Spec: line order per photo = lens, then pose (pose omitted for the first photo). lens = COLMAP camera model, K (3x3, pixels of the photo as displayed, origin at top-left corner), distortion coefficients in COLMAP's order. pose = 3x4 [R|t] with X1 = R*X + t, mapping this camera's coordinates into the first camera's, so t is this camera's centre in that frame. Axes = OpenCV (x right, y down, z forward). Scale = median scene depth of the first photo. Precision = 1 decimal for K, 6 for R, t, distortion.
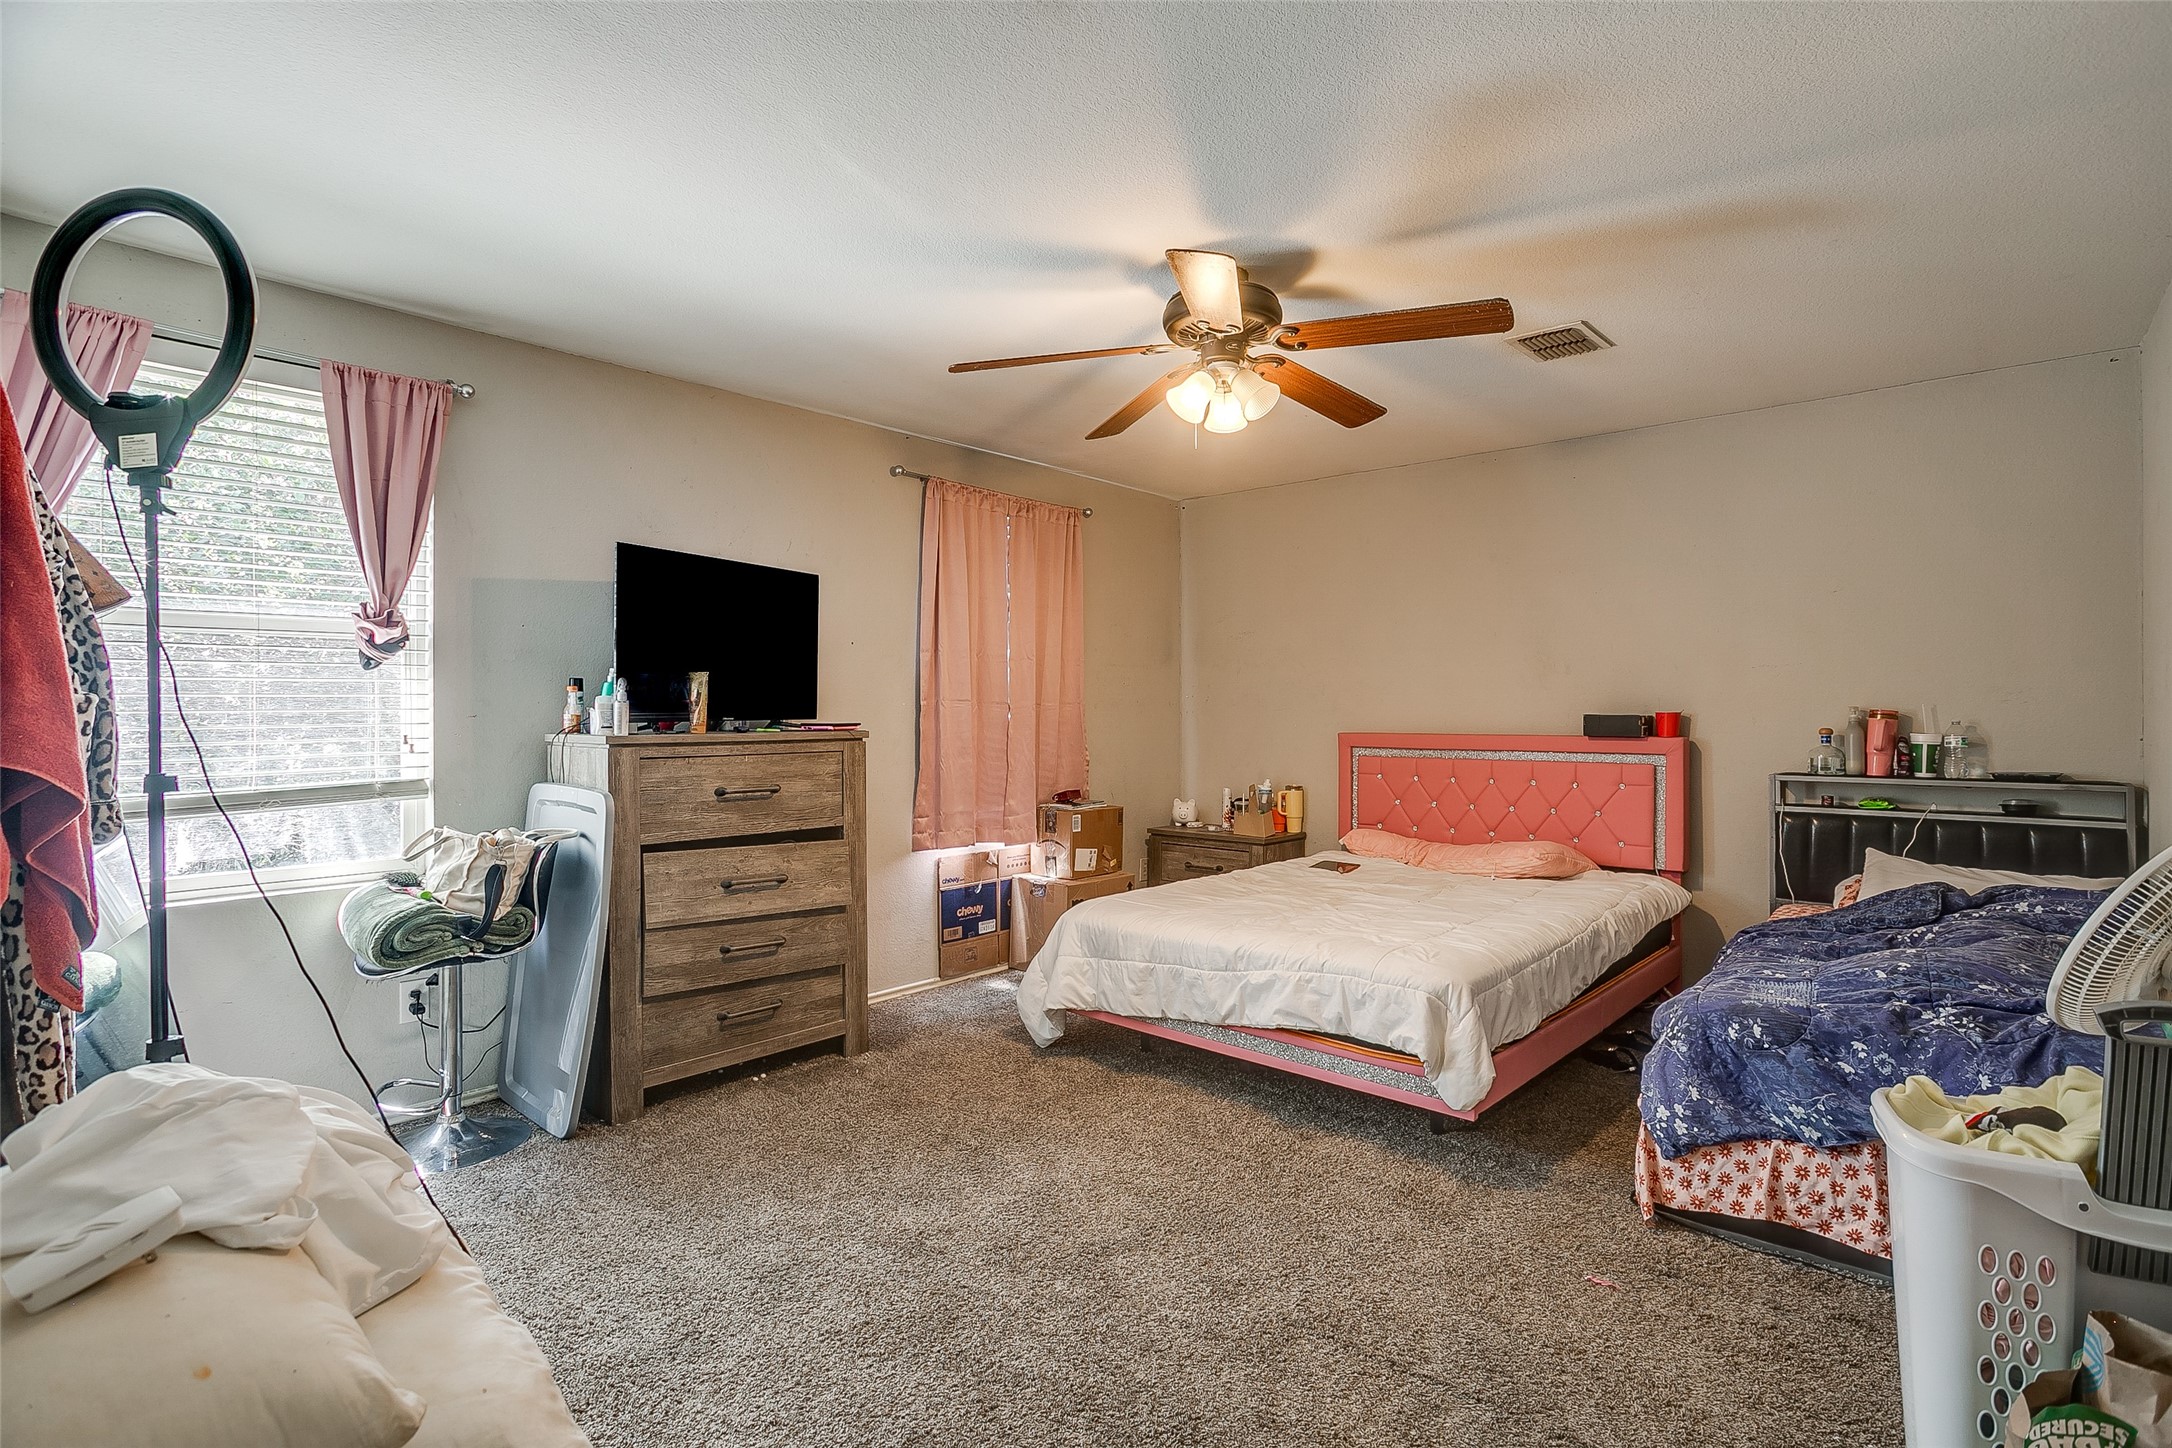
lens RADIAL K [[1059.1, 0, 1092.9], [0, 1059.1, 718.6], [0, 0, 1]] dist [-0.047139, 0.026653]
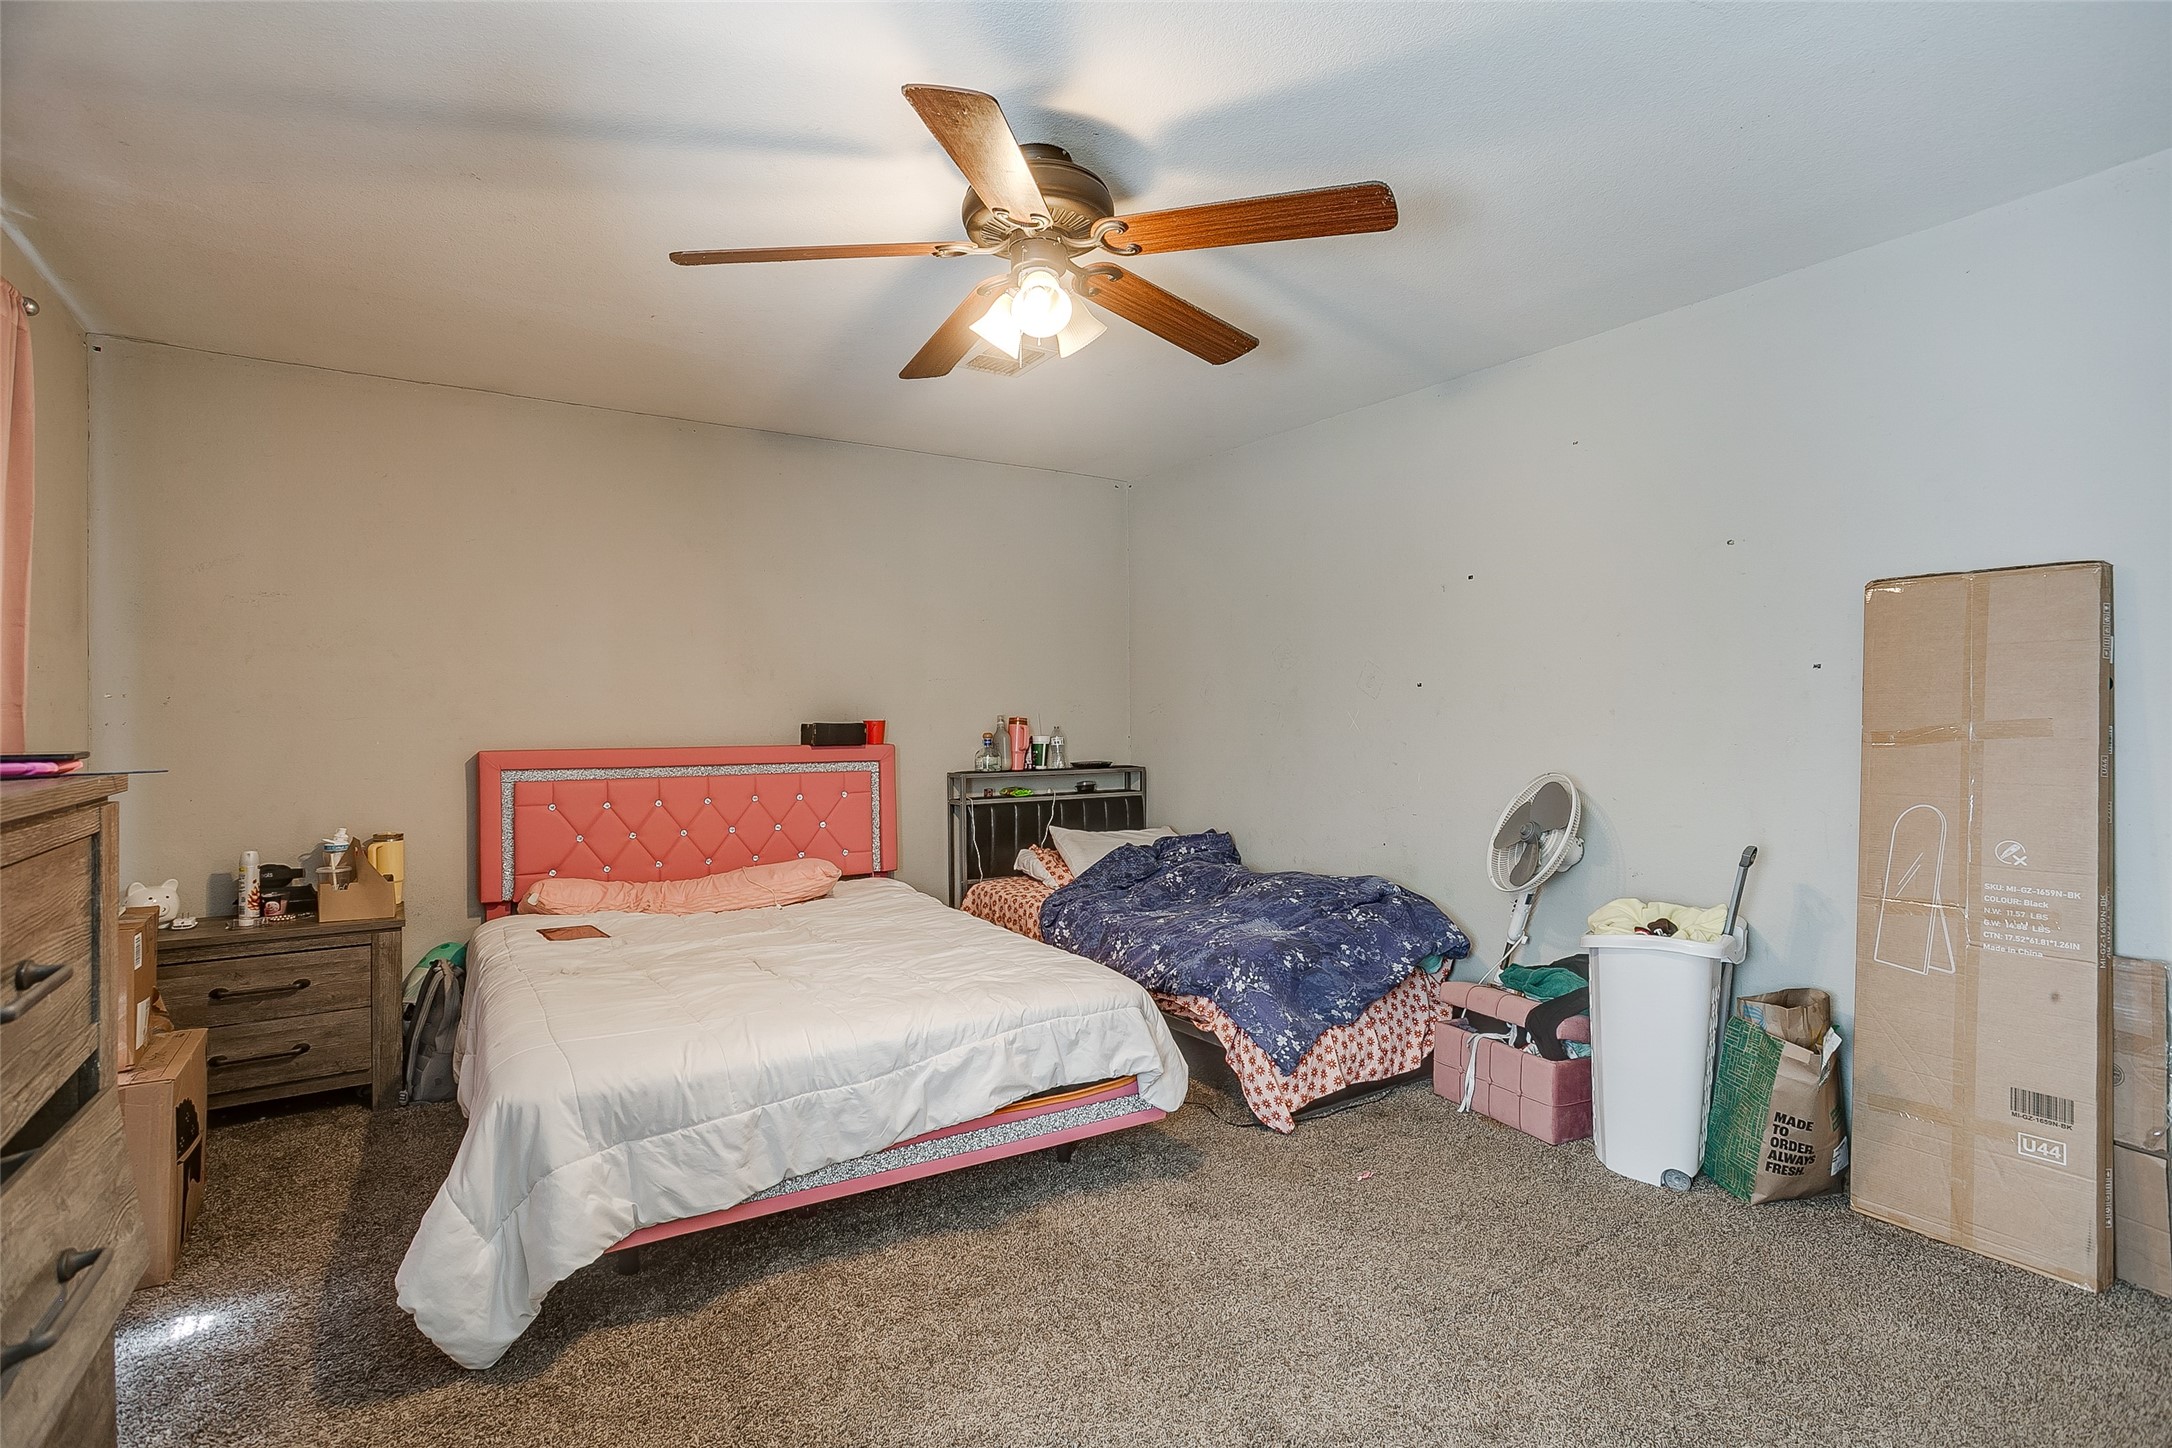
lens RADIAL K [[1059.1, 0, 1093.1], [0, 1059.1, 726.0], [0, 0, 1]] dist [-0.047139, 0.026653]
pose [[0.254506, -0.006485, 0.967049, -0.512106], [0.011543, 0.999927, 0.003667, -0.002341], [-0.967002, 0.010229, 0.254563, 0.635026]]
